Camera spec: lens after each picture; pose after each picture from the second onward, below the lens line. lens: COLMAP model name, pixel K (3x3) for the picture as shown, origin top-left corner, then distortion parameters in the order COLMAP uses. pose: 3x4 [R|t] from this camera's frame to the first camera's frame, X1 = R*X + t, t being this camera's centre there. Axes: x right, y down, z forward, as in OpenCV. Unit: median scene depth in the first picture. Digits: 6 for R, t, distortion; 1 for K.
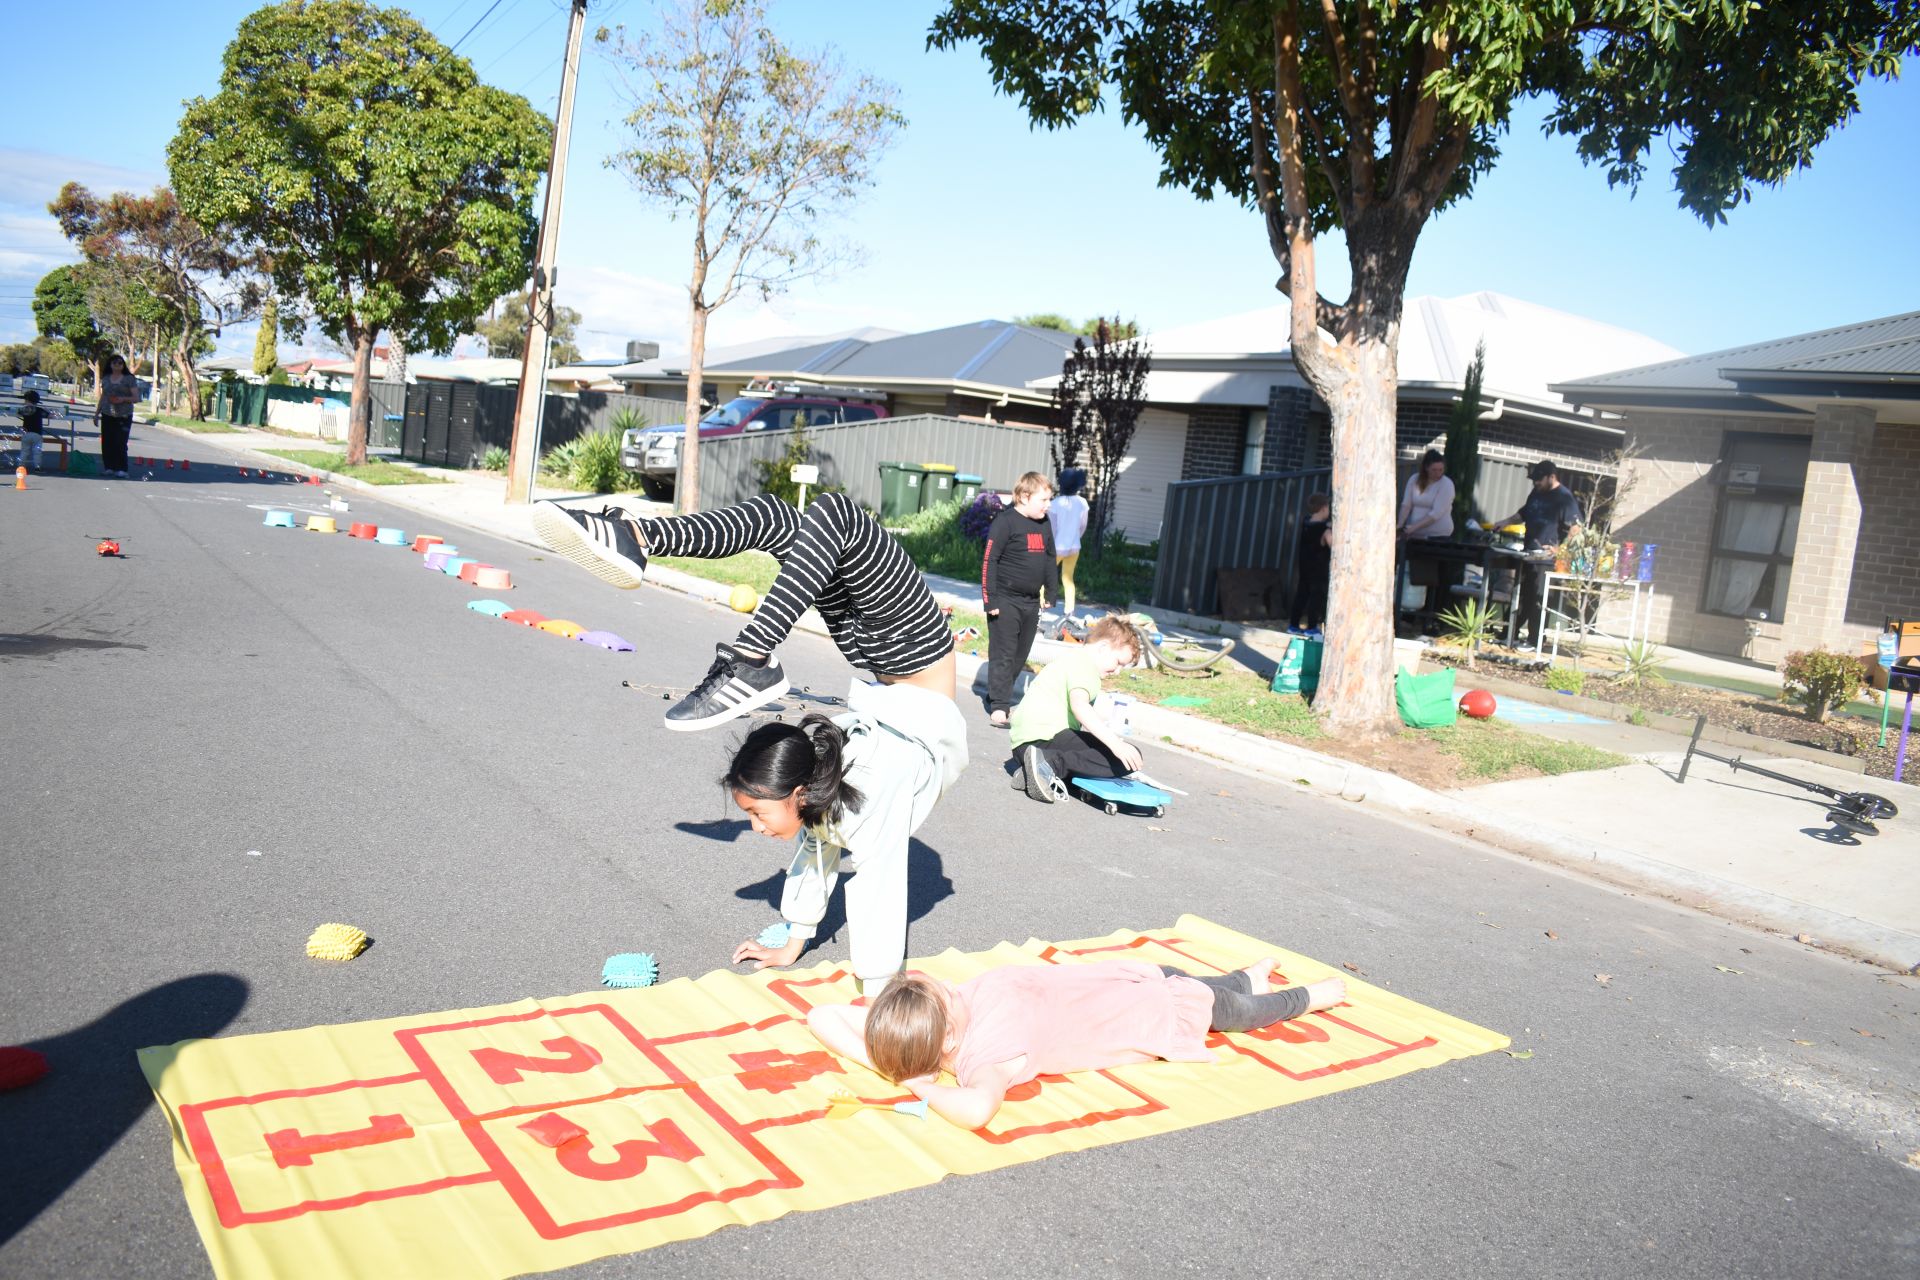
lens RADIAL K [[1494.6, 0, 960.0], [0, 1494.6, 640.0], [0, 0, 1]] dist [-0.093694, 0.003048]
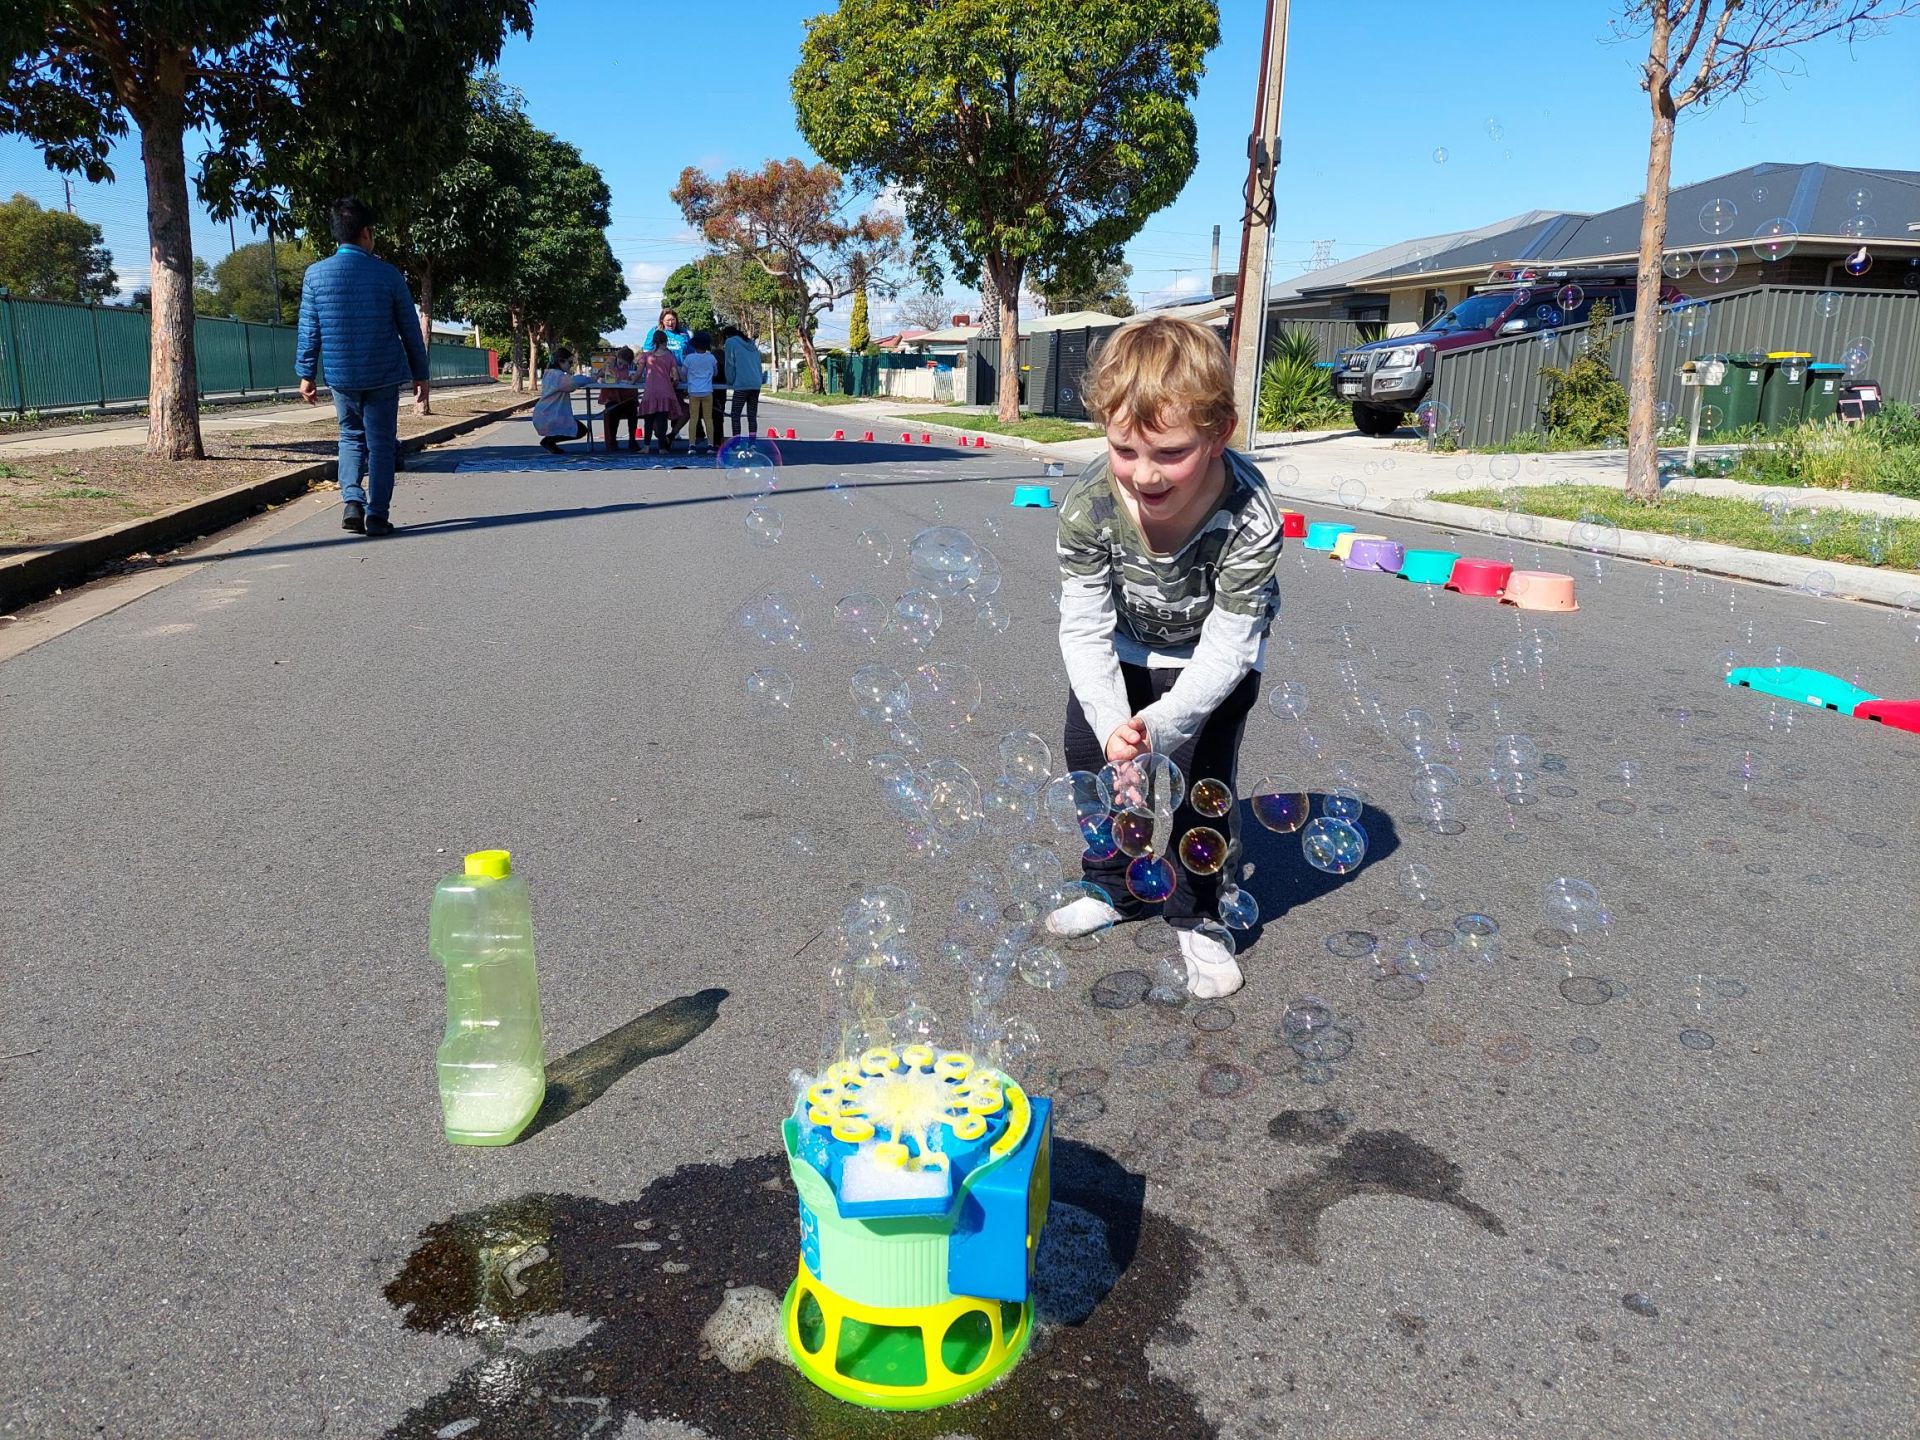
lens RADIAL K [[1420.1, 0, 960.0], [0, 1420.1, 720.0], [0, 0, 1]] dist [0.004944, -0.002627]
pose [[0.927132, -0.010926, -0.374575, -0.090403], [0.049354, 0.994428, 0.093154, -0.015605], [0.371470, -0.104853, 0.922505, 0.127359]]
